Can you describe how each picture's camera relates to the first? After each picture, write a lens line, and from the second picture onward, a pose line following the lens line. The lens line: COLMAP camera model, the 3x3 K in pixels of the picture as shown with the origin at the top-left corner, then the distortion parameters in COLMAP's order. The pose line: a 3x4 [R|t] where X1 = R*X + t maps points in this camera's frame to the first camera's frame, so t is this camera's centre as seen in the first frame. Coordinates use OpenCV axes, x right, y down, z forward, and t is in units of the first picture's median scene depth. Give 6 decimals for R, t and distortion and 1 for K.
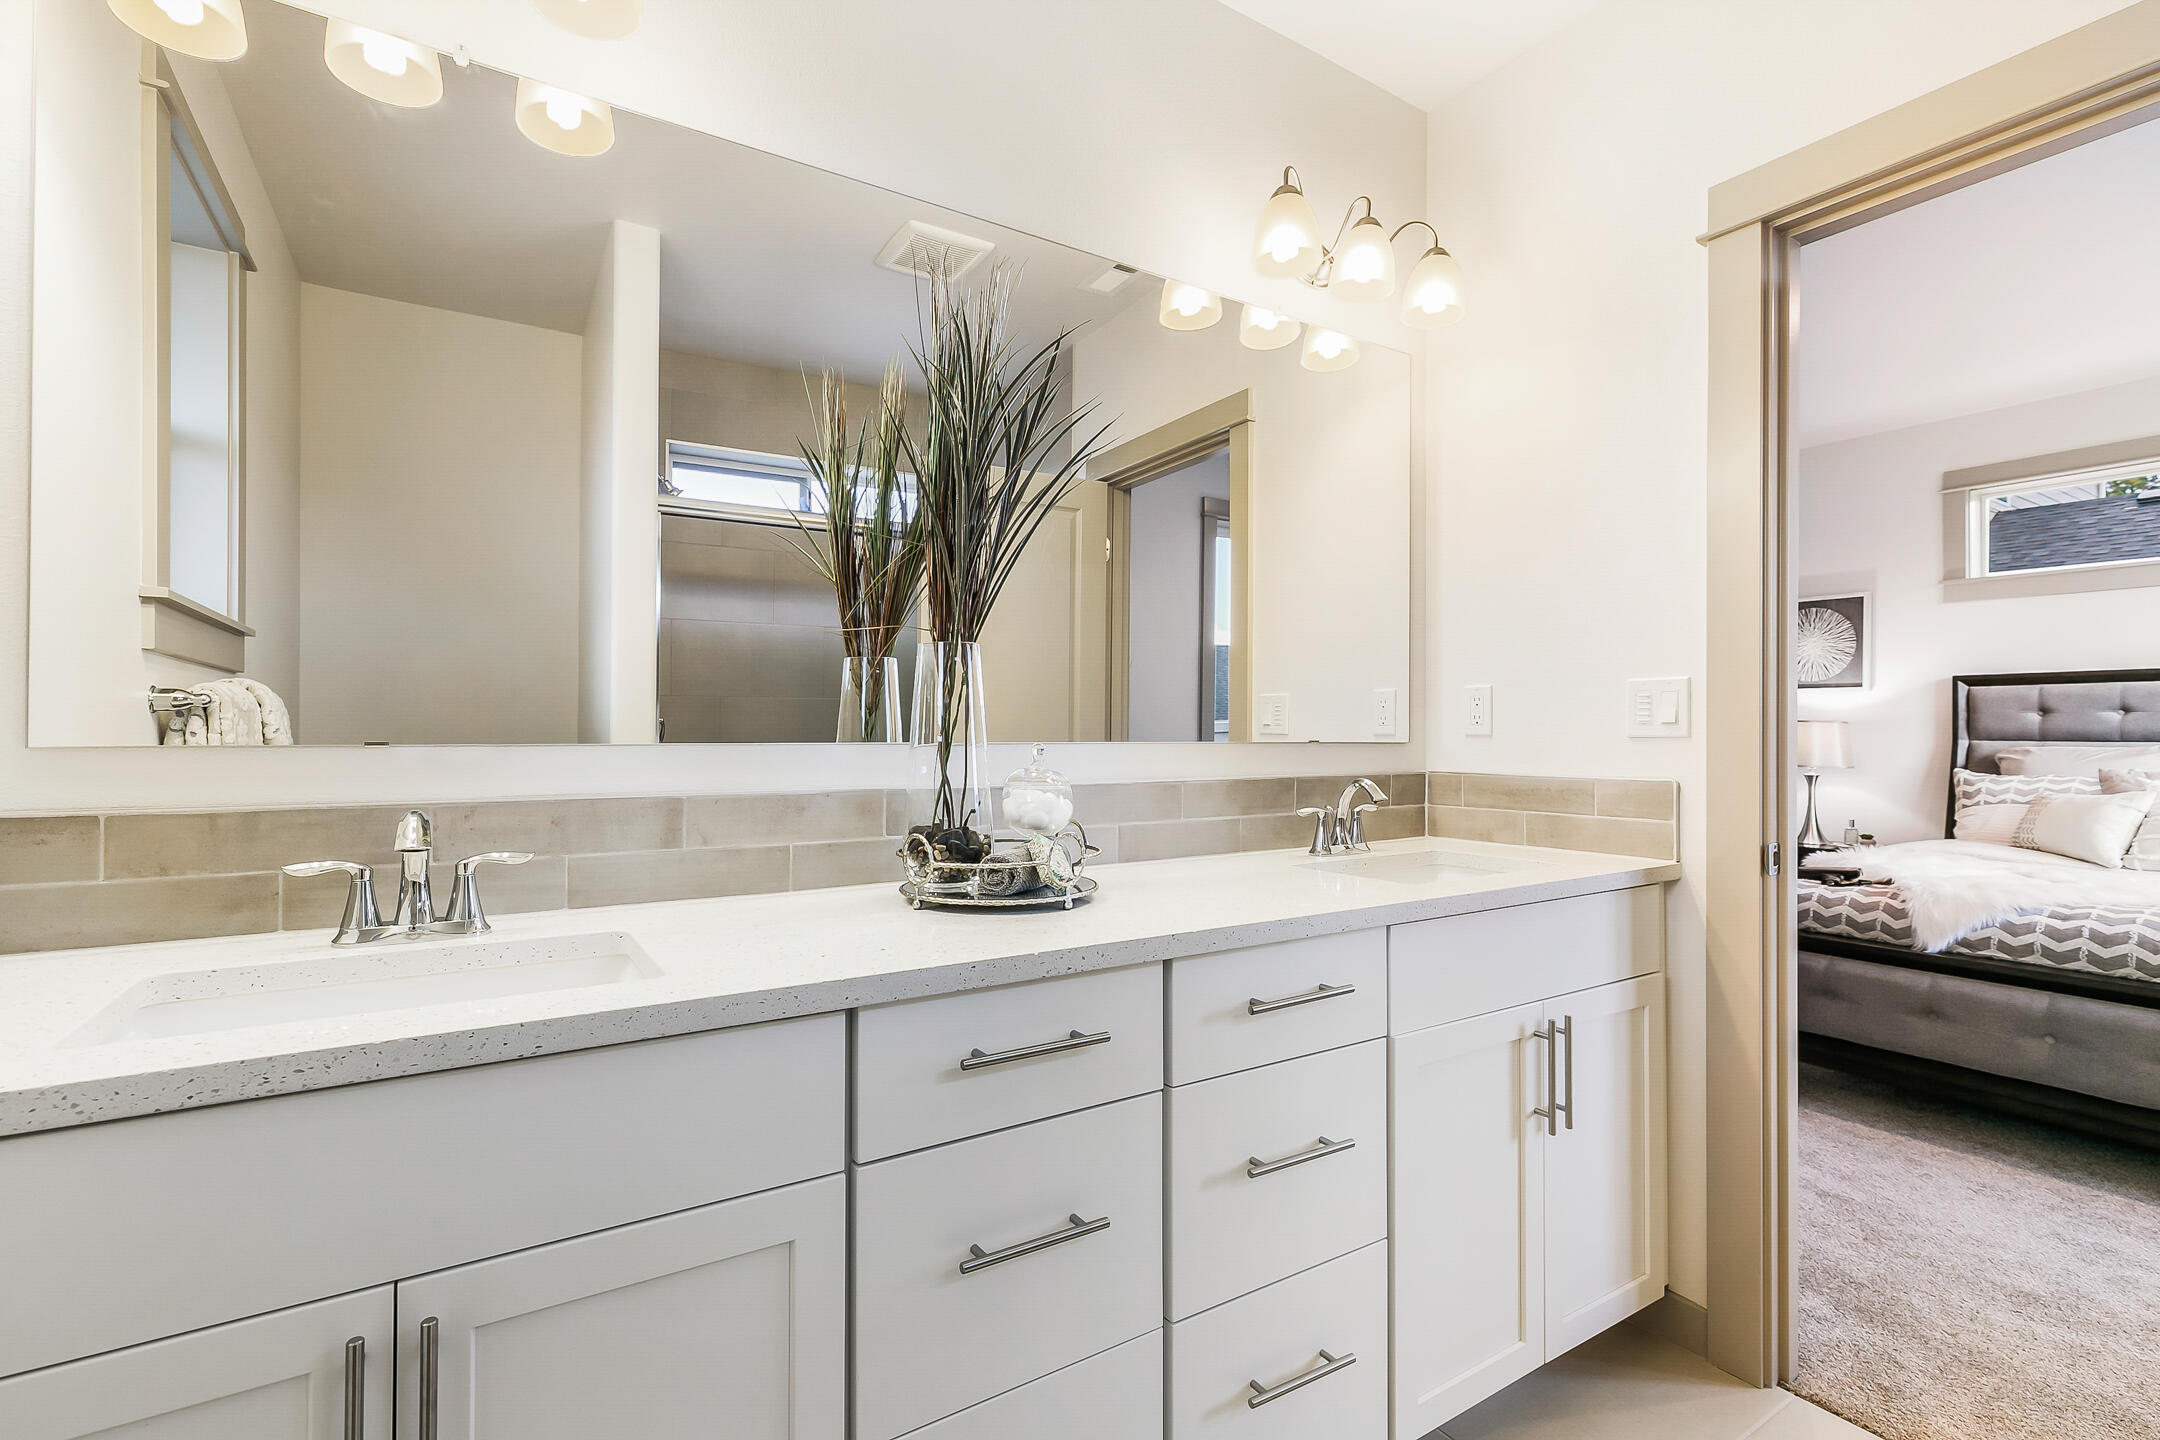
lens RADIAL K [[984.8, 0, 1081.0], [0, 984.8, 732.6], [0, 0, 1]] dist [0.000521, 0.000688]
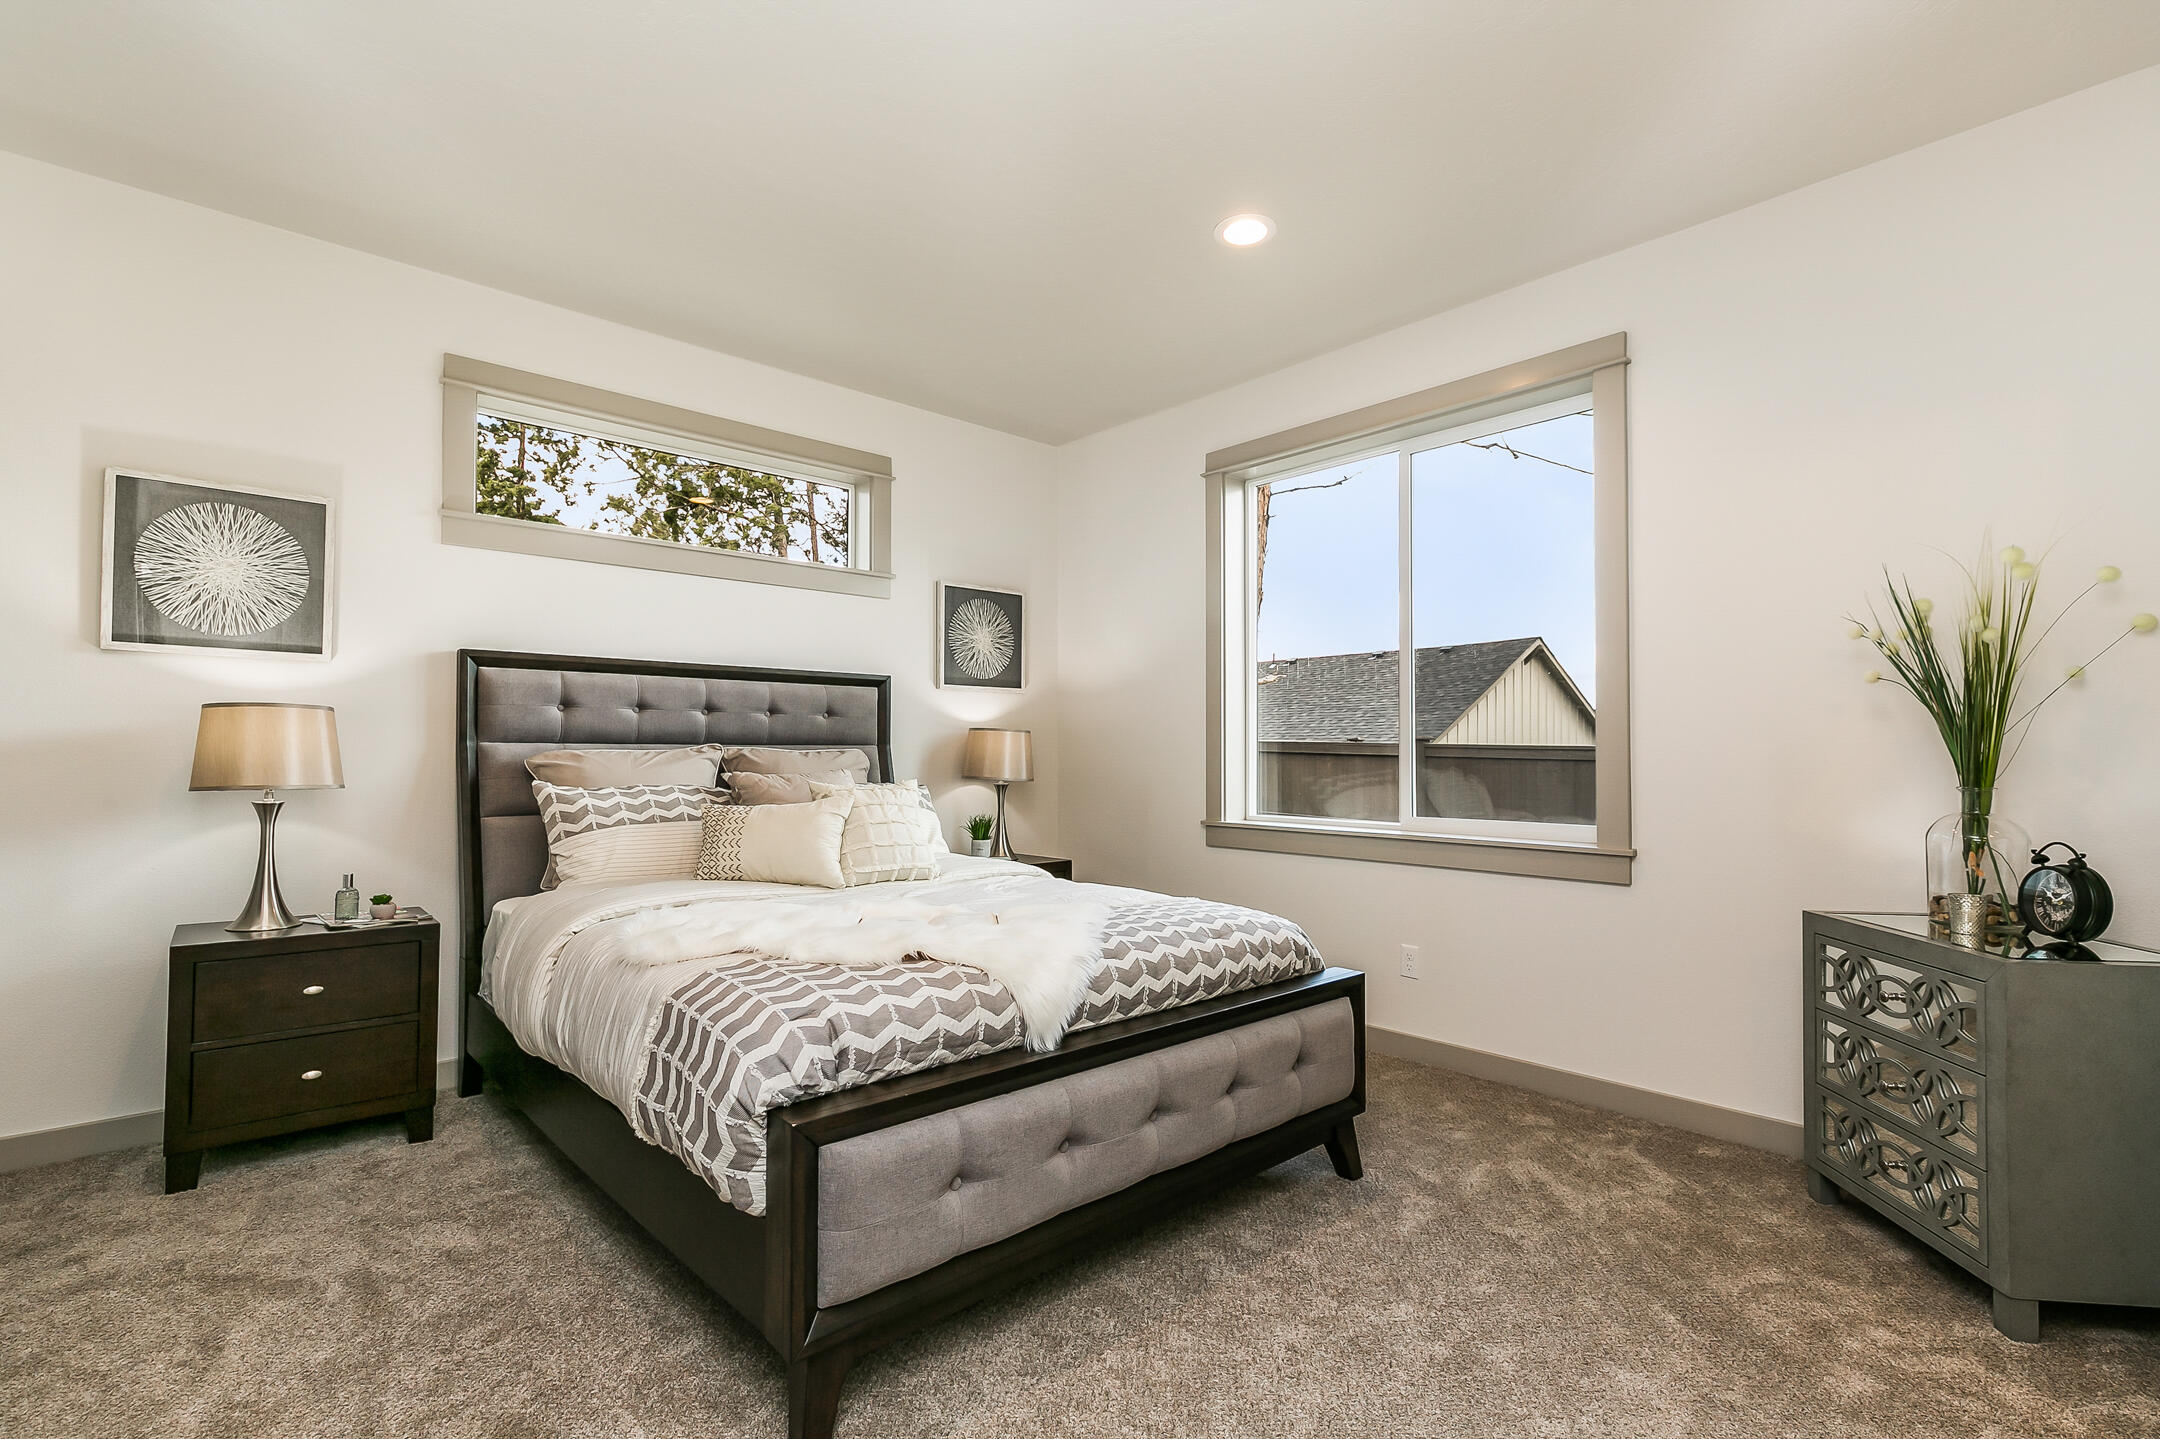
lens RADIAL K [[984.8, 0, 1080.0], [0, 984.8, 723.5], [0, 0, 1]] dist [0.000521, 0.000688]
pose [[-0.183187, 0.025643, 0.982743, 0.128673], [-0.005448, 0.999618, -0.027099, 0.012444], [-0.983063, -0.010319, -0.182978, 0.747743]]
